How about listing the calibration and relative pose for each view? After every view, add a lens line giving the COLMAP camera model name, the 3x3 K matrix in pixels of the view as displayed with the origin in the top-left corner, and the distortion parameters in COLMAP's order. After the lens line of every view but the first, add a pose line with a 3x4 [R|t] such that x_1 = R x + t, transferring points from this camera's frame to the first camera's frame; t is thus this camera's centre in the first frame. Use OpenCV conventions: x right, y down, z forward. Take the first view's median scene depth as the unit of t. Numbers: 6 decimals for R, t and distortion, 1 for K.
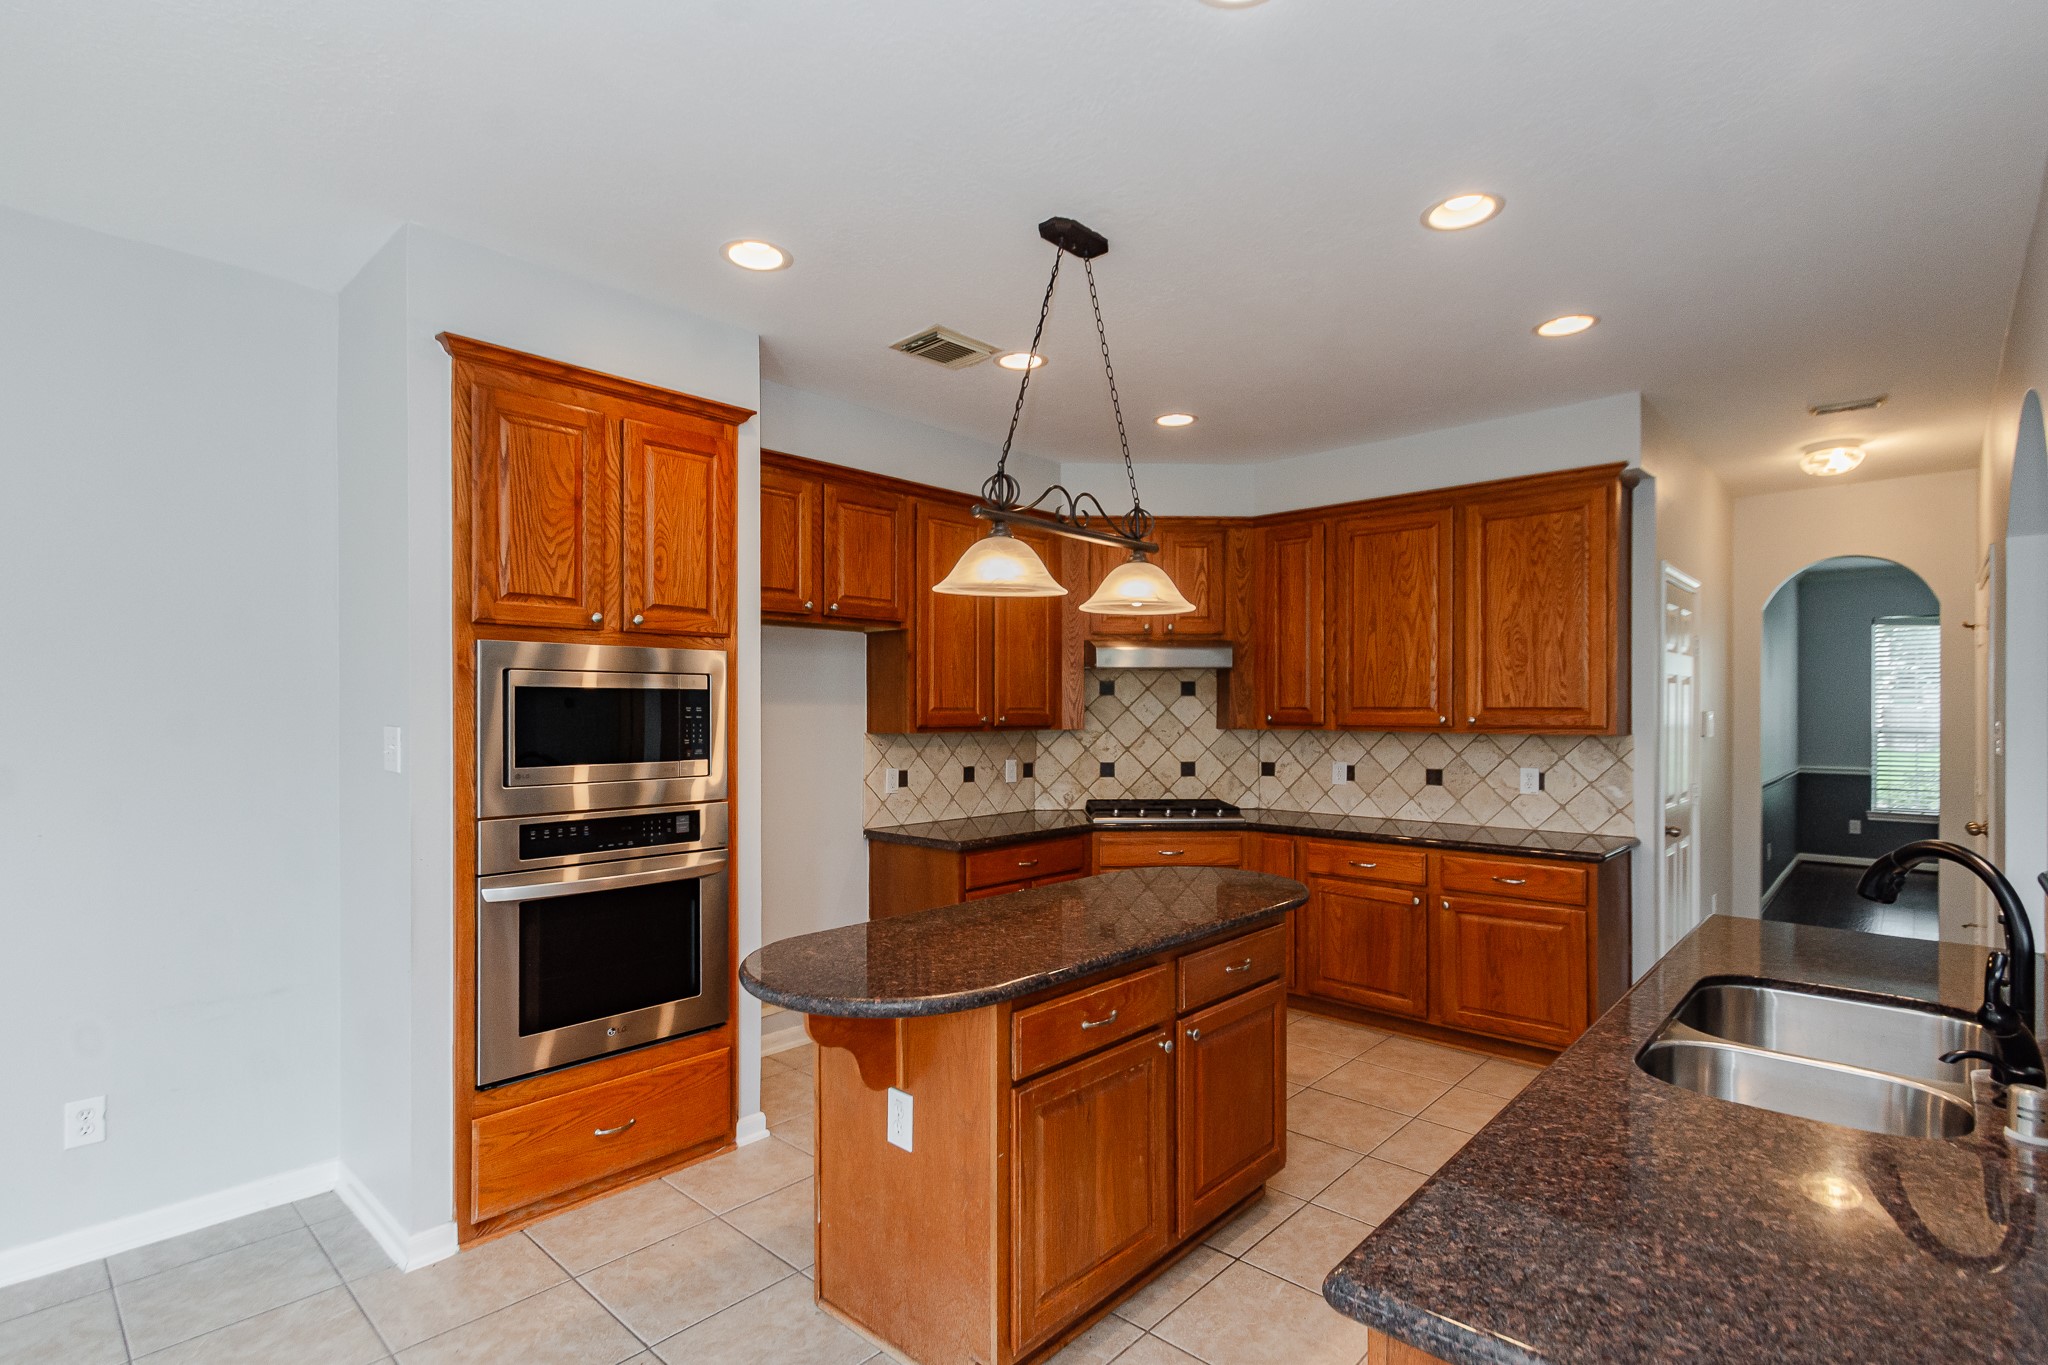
lens RADIAL K [[989.5, 0, 1016.6], [0, 989.5, 703.0], [0, 0, 1]] dist [-0.003951, 0.000702]
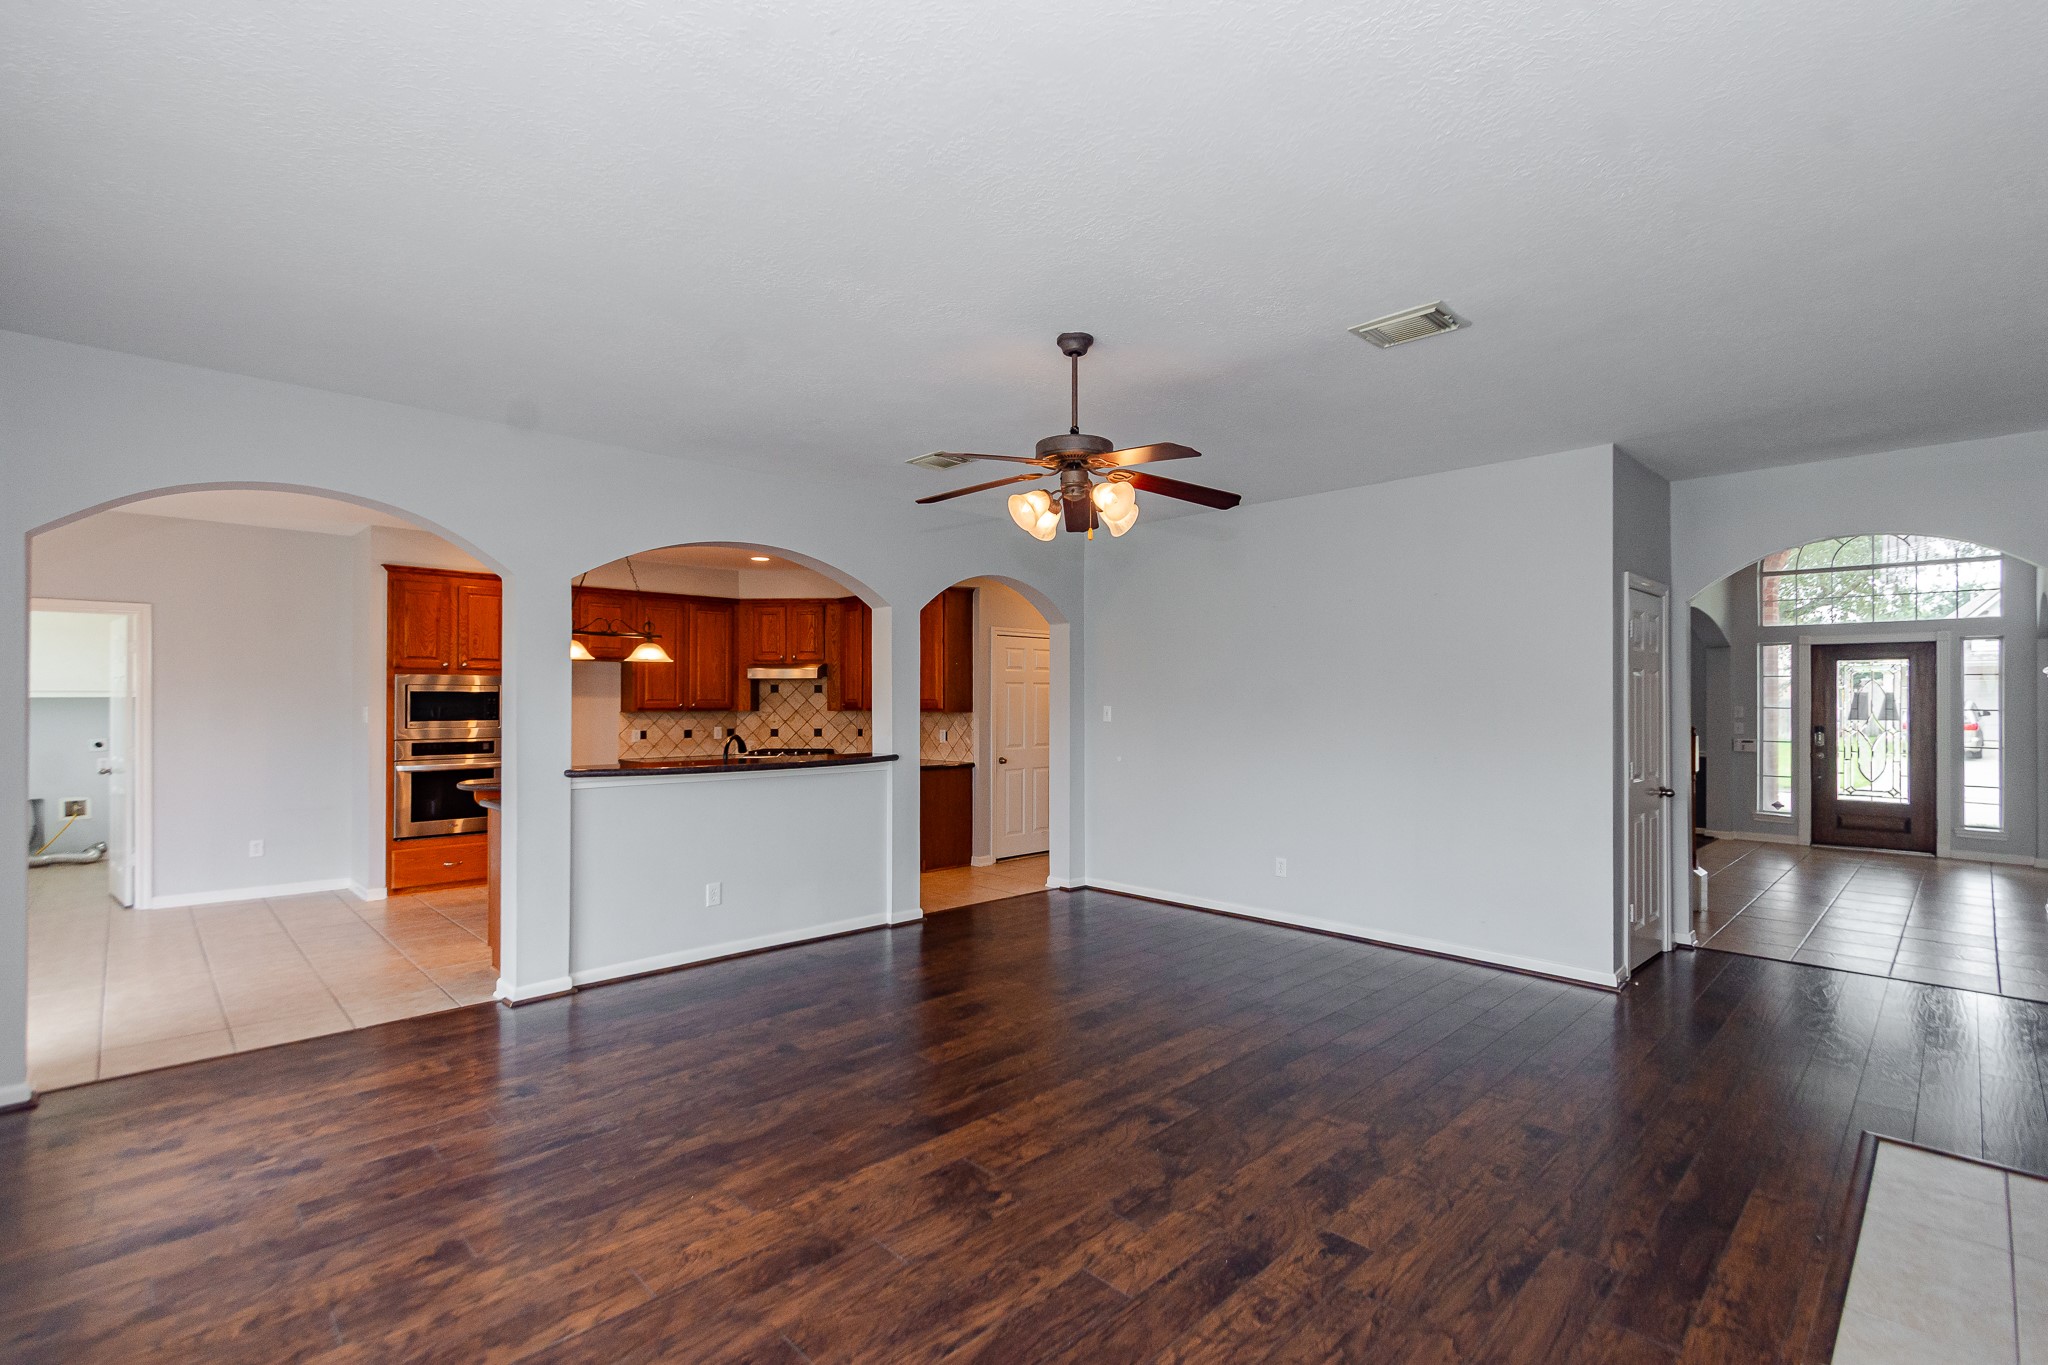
lens RADIAL K [[947.6, 0, 1018.8], [0, 947.6, 686.8], [0, 0, 1]] dist [0.010532, -0.002544]
pose [[0.997480, -0.001498, -0.070932, 0.839365], [0.000810, 0.999952, -0.009721, -0.001371], [0.070943, 0.009639, 0.997434, -0.925580]]
